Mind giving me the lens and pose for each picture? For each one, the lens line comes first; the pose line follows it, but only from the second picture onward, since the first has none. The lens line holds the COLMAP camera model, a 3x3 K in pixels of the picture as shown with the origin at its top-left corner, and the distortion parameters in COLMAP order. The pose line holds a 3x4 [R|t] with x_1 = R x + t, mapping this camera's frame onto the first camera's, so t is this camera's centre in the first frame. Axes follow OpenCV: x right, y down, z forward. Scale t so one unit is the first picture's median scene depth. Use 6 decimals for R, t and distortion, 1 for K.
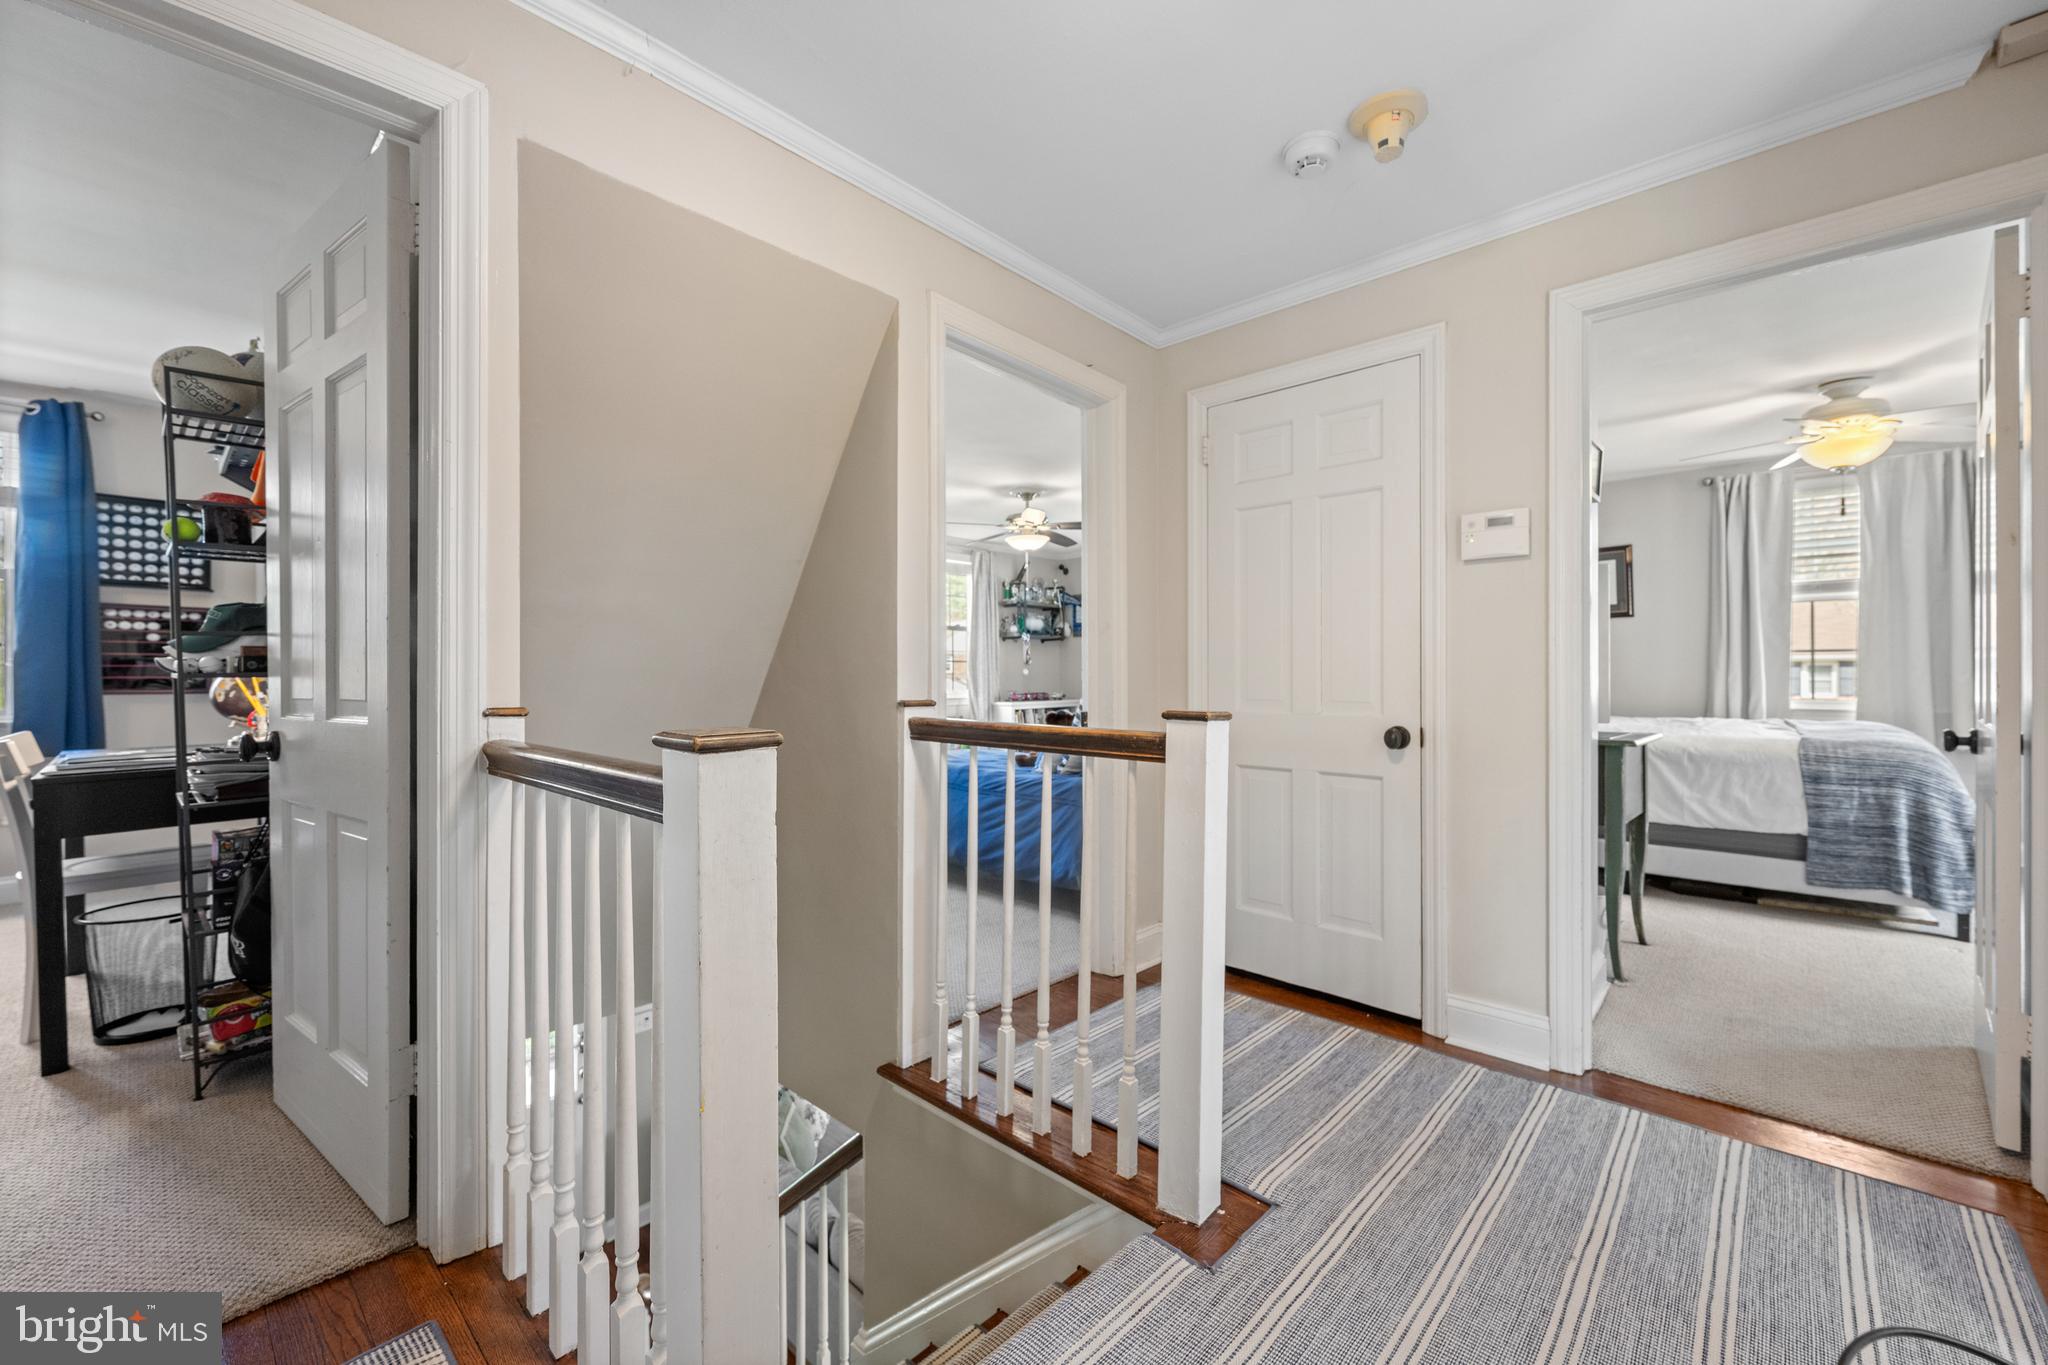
lens RADIAL K [[820.1, 0, 1019.2], [0, 820.1, 680.3], [0, 0, 1]] dist [-0.000808, -0.000122]
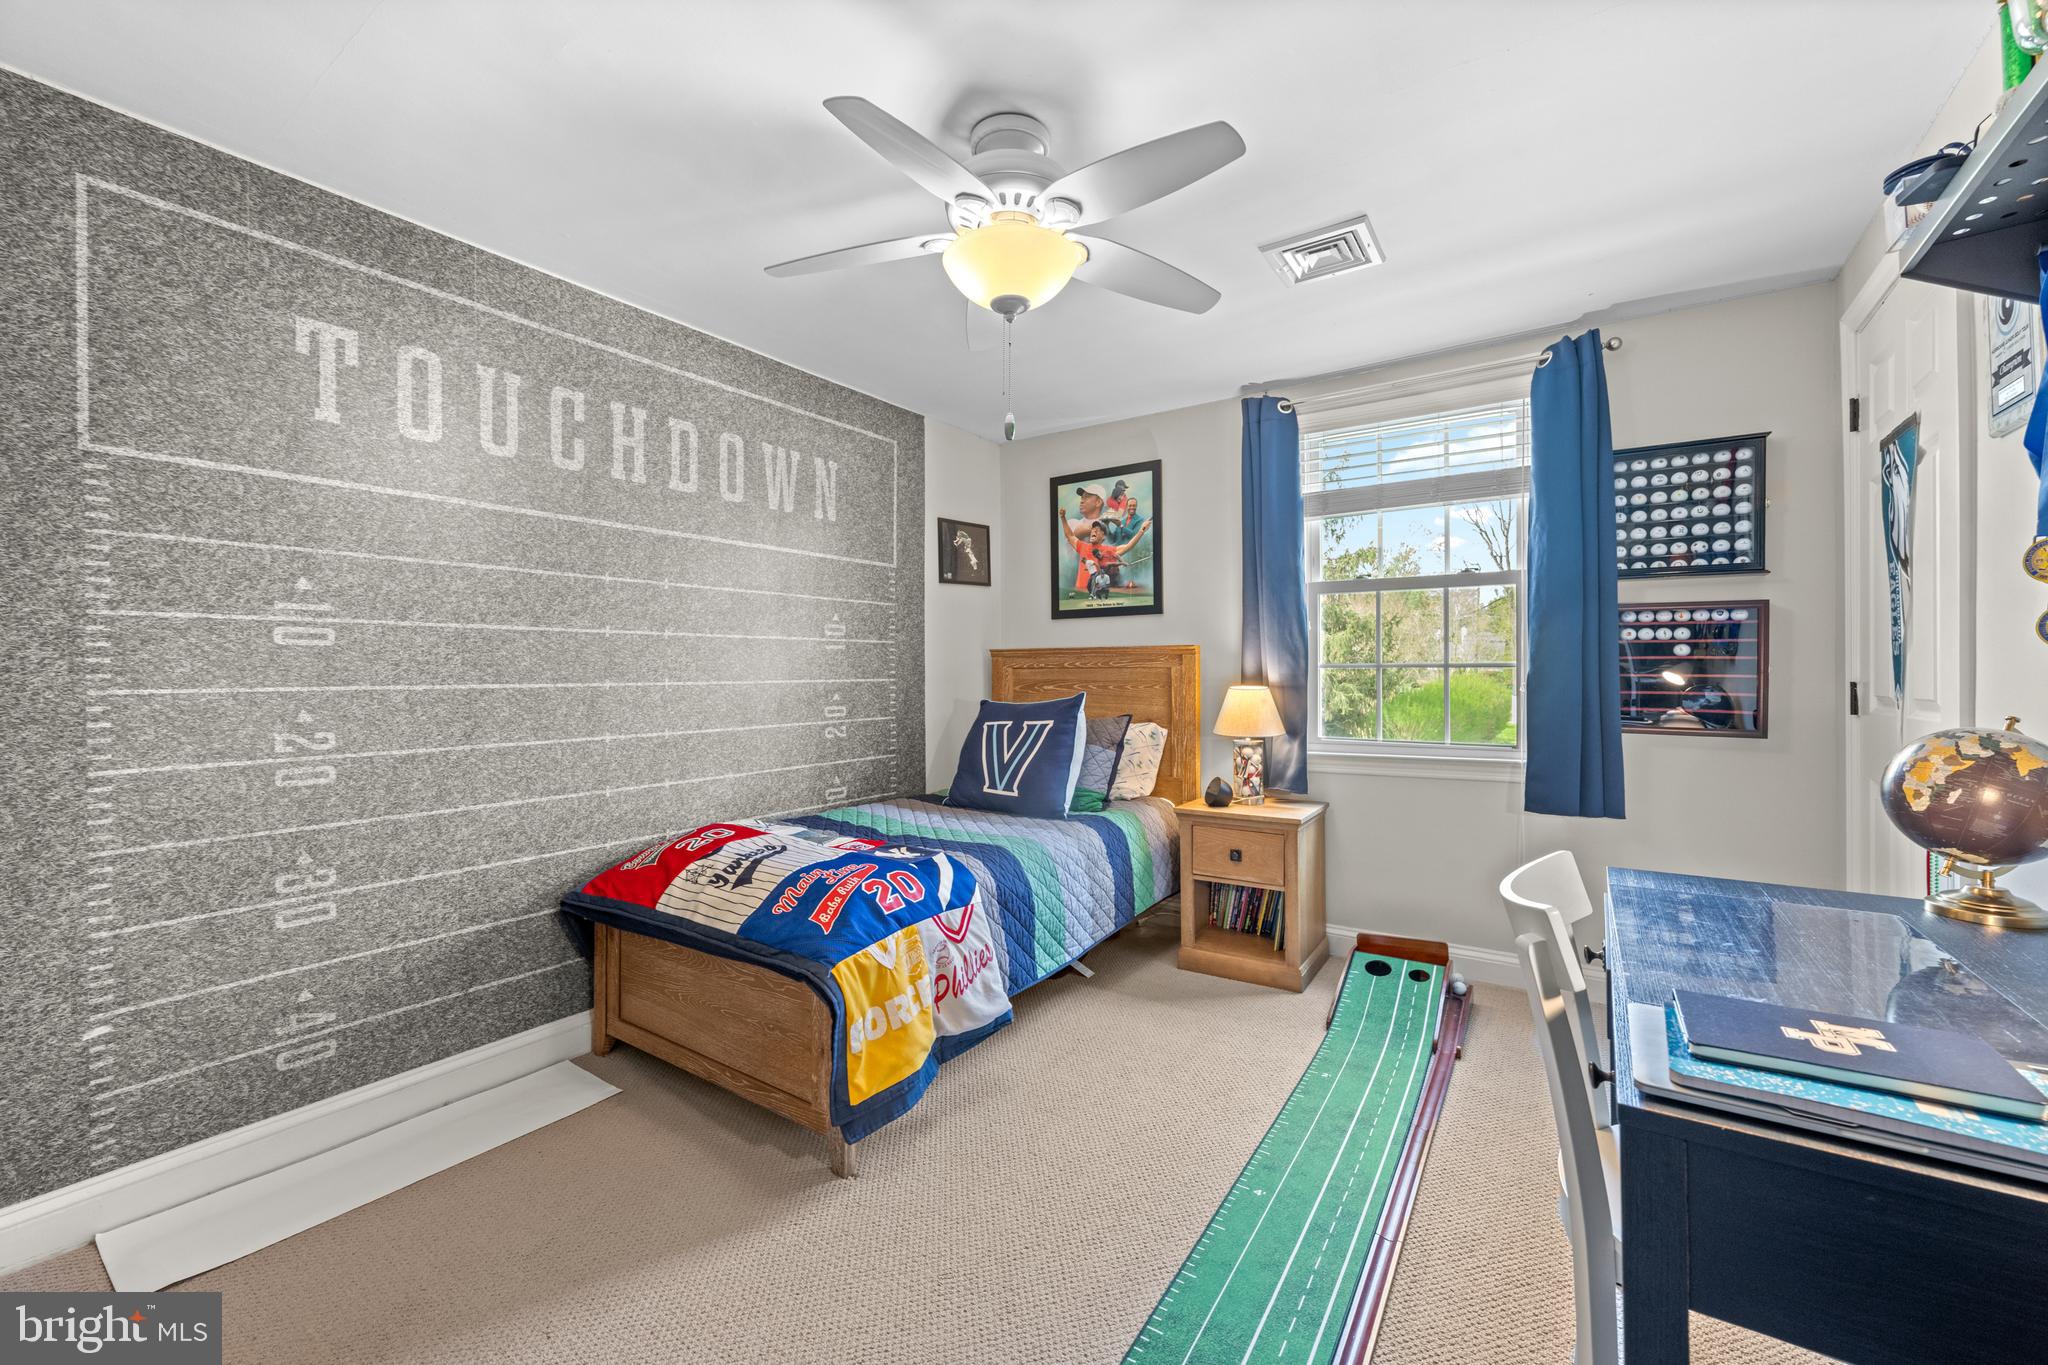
lens RADIAL K [[820.1, 0, 1020.4], [0, 820.1, 662.6], [0, 0, 1]] dist [-0.000808, -0.000122]
pose [[0.149504, 0.007309, -0.988734, -0.488616], [0.003491, 0.999963, 0.007920, -0.050878], [0.988755, -0.004635, 0.149473, 0.375555]]
